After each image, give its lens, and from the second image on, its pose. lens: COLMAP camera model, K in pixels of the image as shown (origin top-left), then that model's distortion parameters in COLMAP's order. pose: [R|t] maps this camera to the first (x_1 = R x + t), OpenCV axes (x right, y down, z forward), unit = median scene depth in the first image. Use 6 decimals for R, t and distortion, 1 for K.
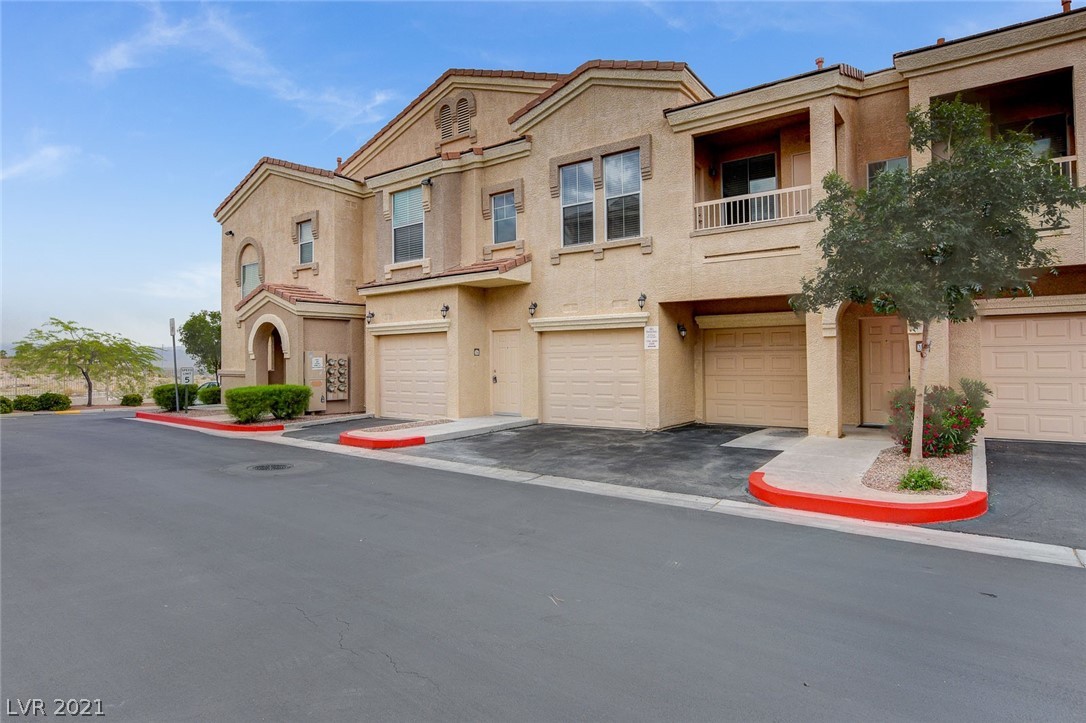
lens RADIAL K [[584.5, 0, 544.2], [0, 584.5, 356.5], [0, 0, 1]] dist [-0.030620, 0.000484]
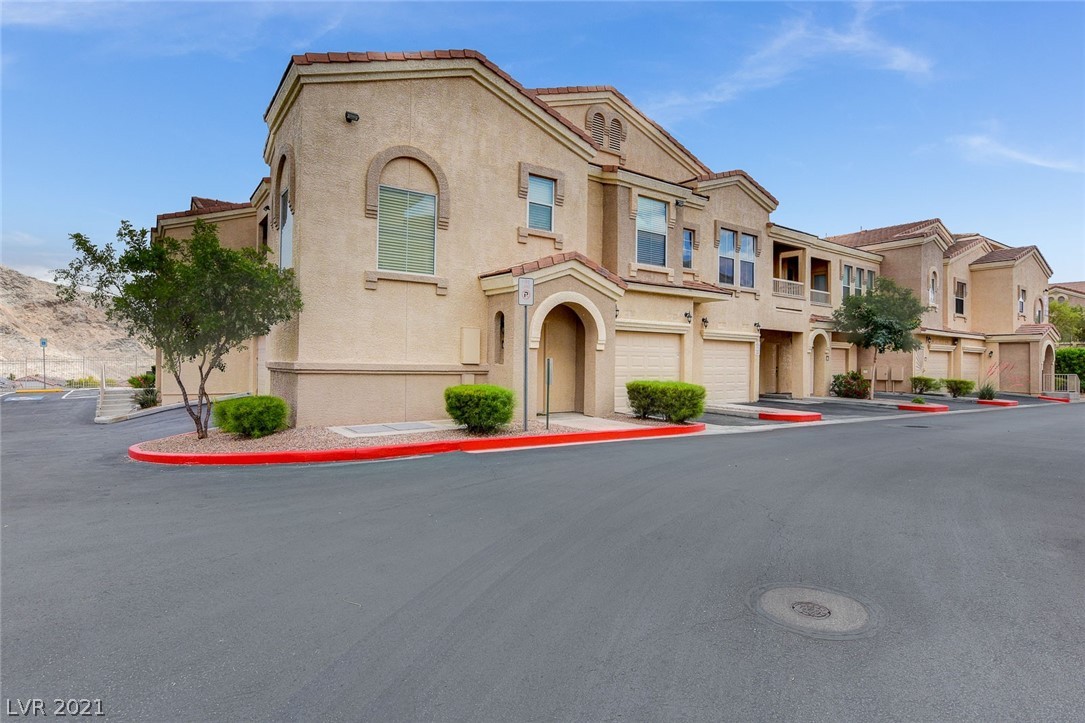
lens RADIAL K [[583.9, 0, 541.8], [0, 583.9, 366.2], [0, 0, 1]] dist [-0.030620, 0.000484]
pose [[0.317093, 0.013525, 0.948298, -1.442488], [-0.017333, 0.999814, -0.008464, 0.040458], [-0.948236, -0.013753, 0.317268, 0.922044]]
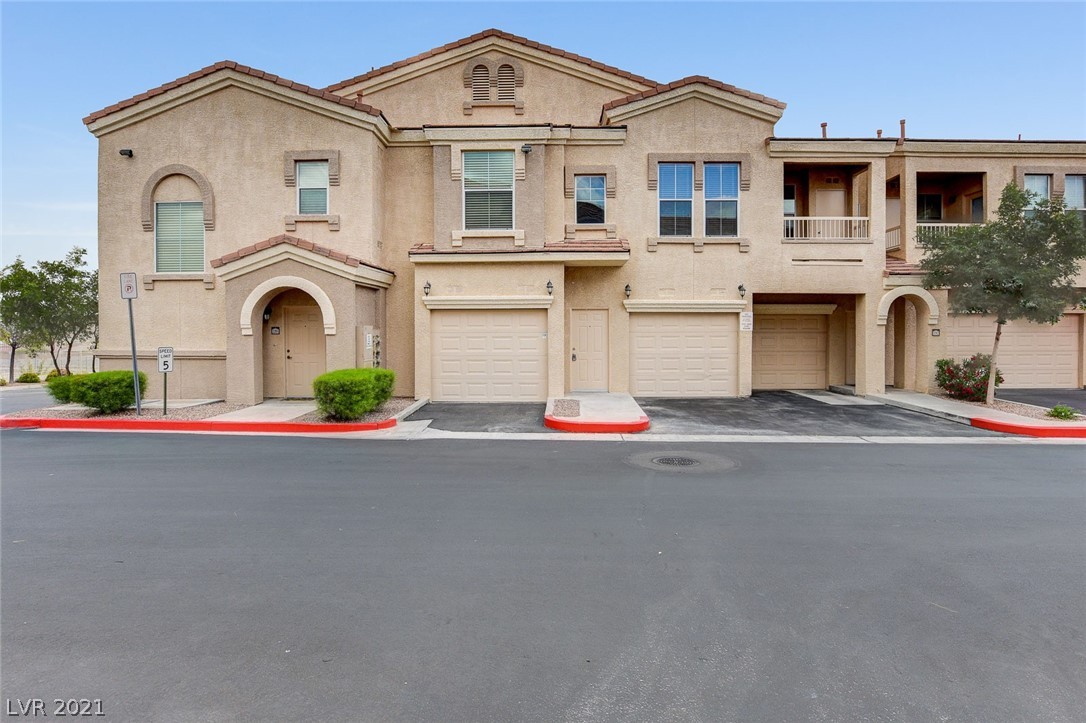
lens RADIAL K [[533.3, 0, 539.6], [0, 533.3, 350.1], [0, 0, 1]] dist [-0.032462, 0.000974]
pose [[0.826149, -0.005990, 0.563420, -0.696499], [-0.010467, 0.999608, 0.025975, 0.003148], [-0.563354, -0.027356, 0.825762, 0.281892]]
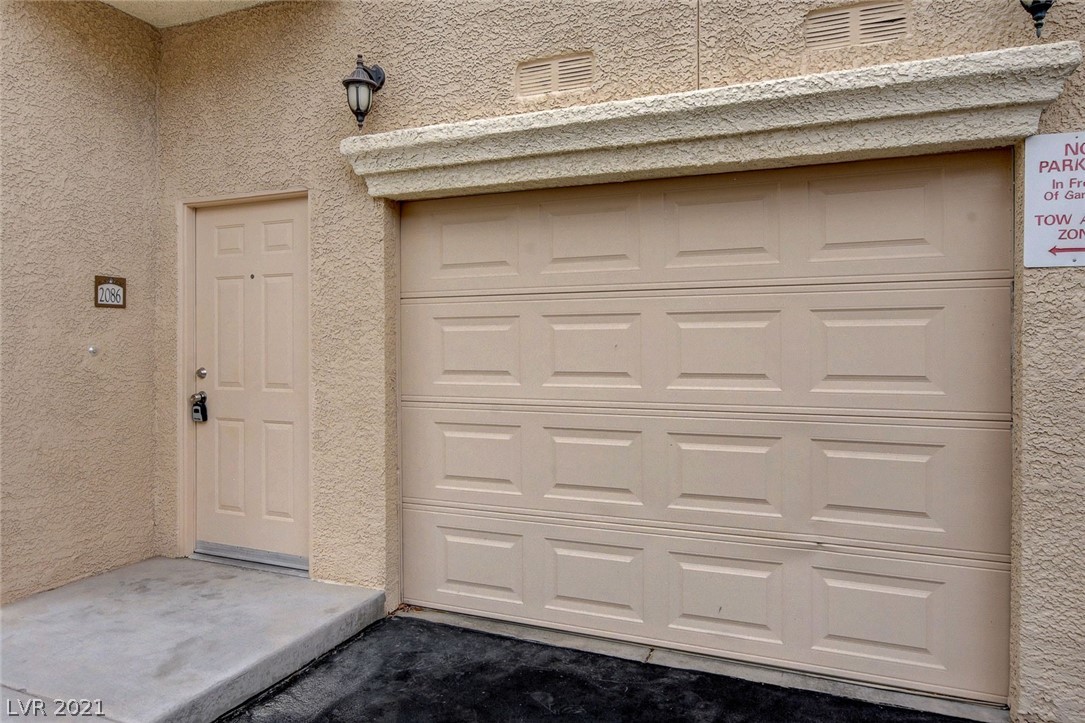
lens RADIAL K [[682.0, 0, 544.0], [0, 682.0, 356.5], [0, 0, 1]] dist [-0.006934, -0.000619]
pose [[0.971044, 0.009134, 0.238727, -0.013883], [-0.013518, 0.999769, 0.016731, 0.011575], [-0.238519, -0.019473, 0.970943, 0.732398]]
